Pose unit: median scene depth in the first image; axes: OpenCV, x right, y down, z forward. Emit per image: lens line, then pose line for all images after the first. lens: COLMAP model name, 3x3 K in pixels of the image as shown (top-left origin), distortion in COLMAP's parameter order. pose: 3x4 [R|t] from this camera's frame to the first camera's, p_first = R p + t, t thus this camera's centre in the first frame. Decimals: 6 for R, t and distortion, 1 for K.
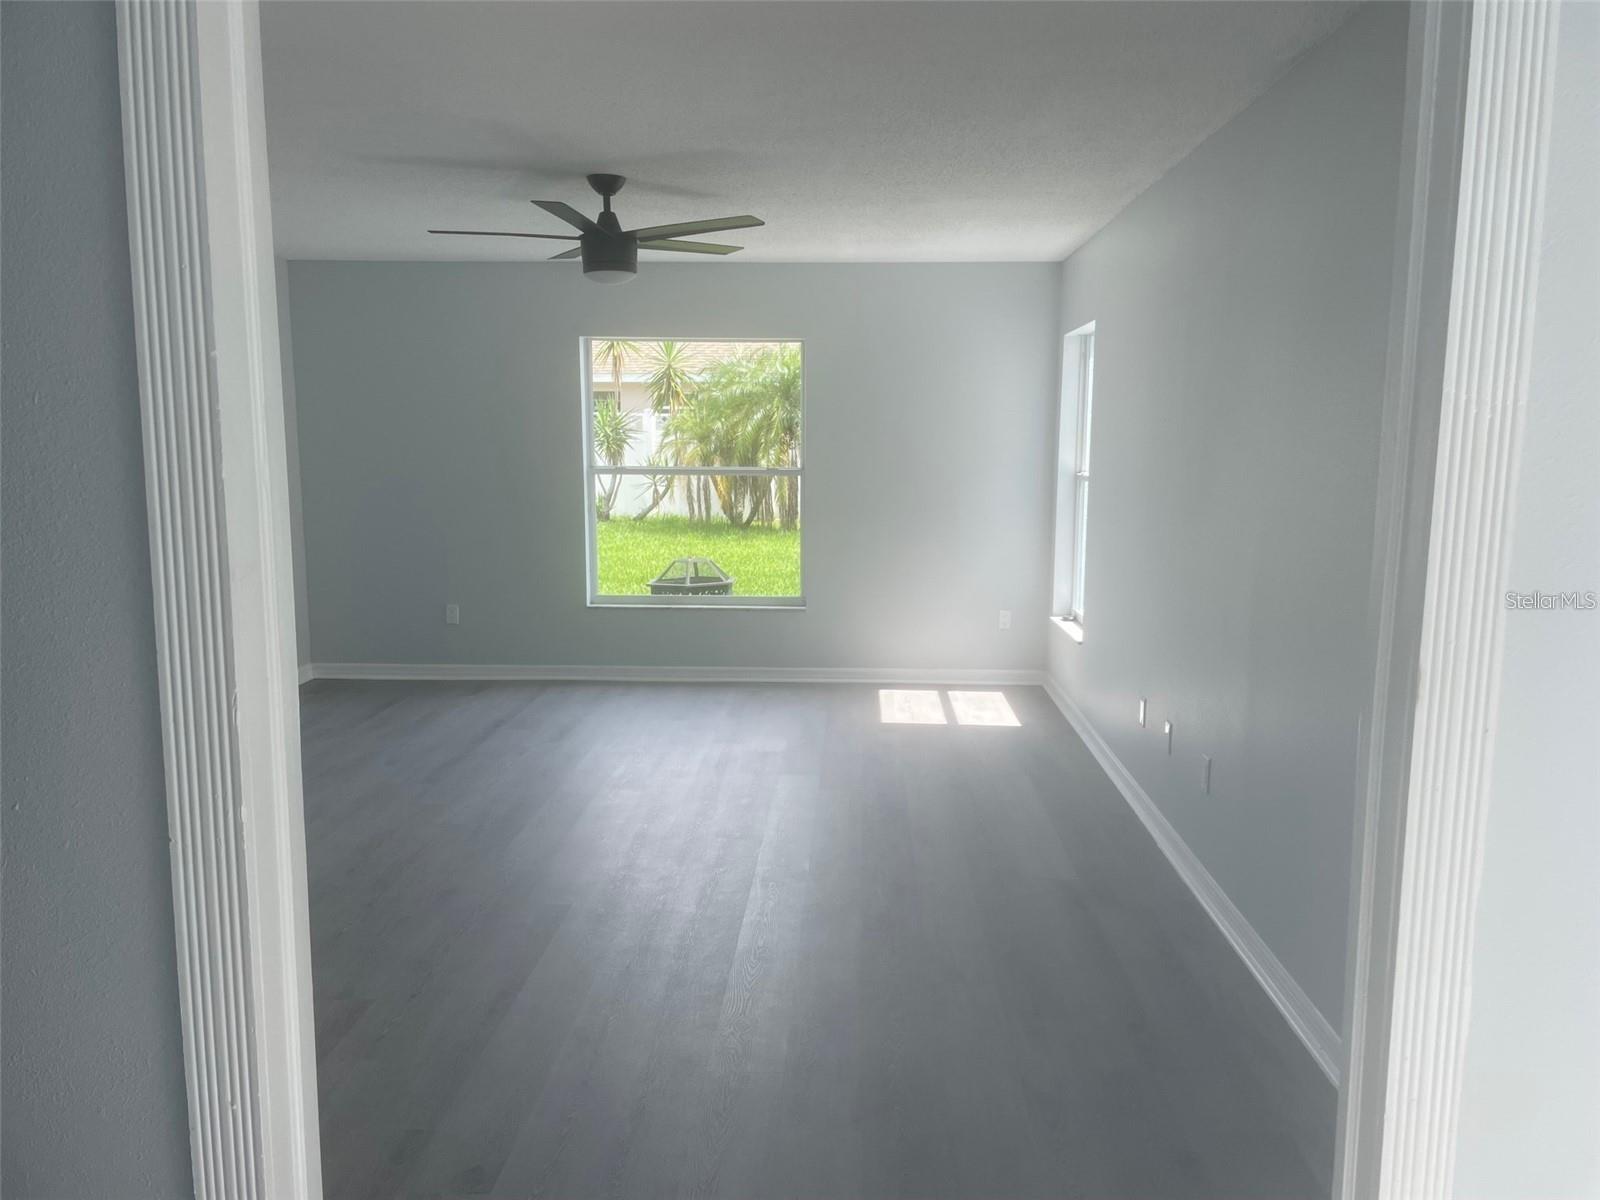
lens RADIAL K [[1221.1, 0, 810.8], [0, 1221.1, 599.9], [0, 0, 1]] dist [0.080255, -0.102879]
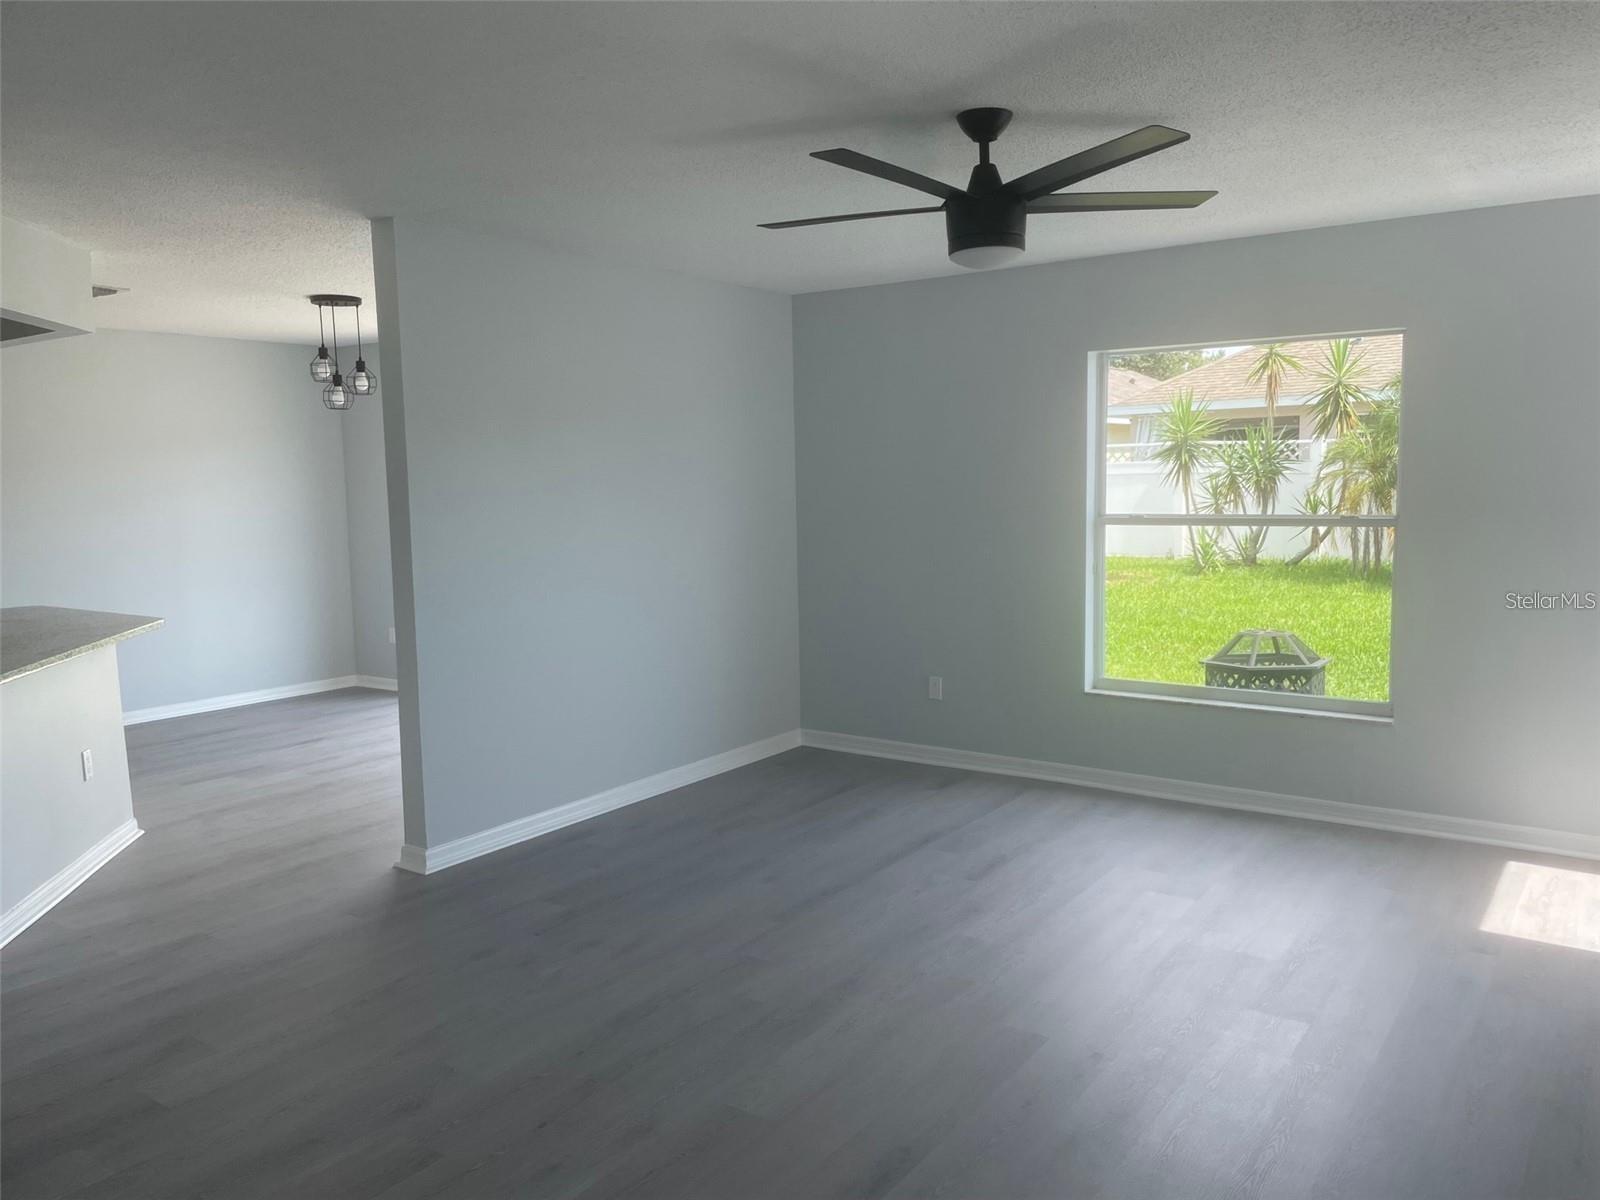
lens RADIAL K [[1221.1, 0, 810.8], [0, 1221.1, 599.9], [0, 0, 1]] dist [0.080255, -0.102879]
pose [[0.844983, 0.037791, -0.533456, 0.073168], [-0.051309, 0.998627, -0.010528, -0.030801], [0.532326, 0.036267, 0.845762, 0.200234]]
